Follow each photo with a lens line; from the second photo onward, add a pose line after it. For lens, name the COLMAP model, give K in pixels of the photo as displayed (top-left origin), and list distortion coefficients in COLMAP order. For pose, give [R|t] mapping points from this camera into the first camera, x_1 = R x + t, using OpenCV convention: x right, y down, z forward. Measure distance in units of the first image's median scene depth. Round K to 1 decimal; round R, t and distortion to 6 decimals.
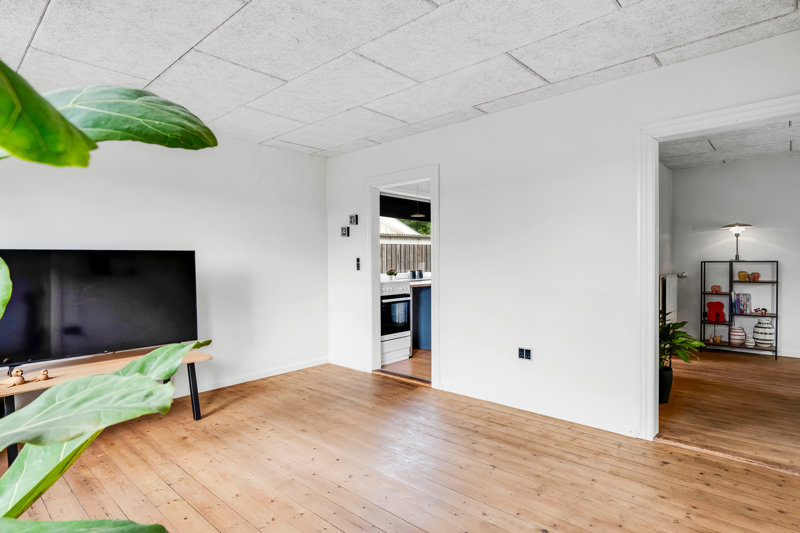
lens RADIAL K [[429.6, 0, 397.6], [0, 429.6, 266.0], [0, 0, 1]] dist [-0.002879, 0.000463]
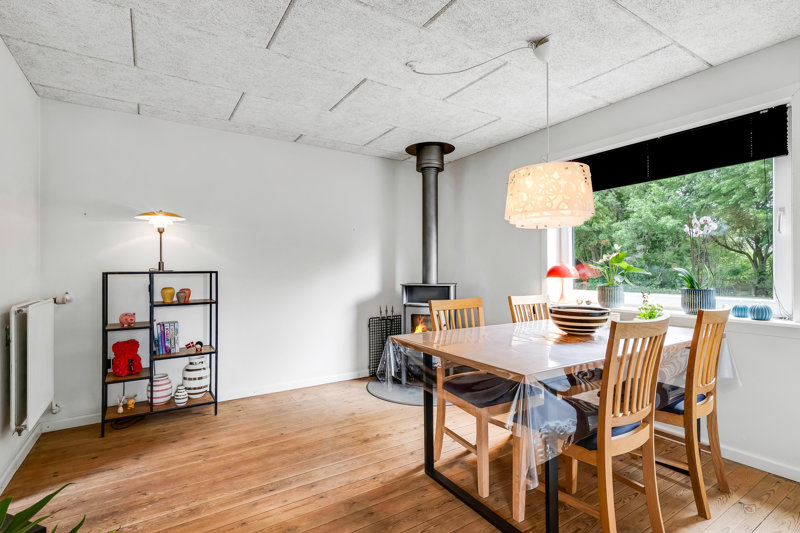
lens RADIAL K [[389.3, 0, 399.9], [0, 389.3, 271.6], [0, 0, 1]] dist [-0.002766, 0.000158]
pose [[0.254232, 0.006110, 0.967124, 0.328086], [0.019414, 0.999746, -0.011419, 0.001668], [-0.966948, 0.021679, 0.254049, 0.513513]]
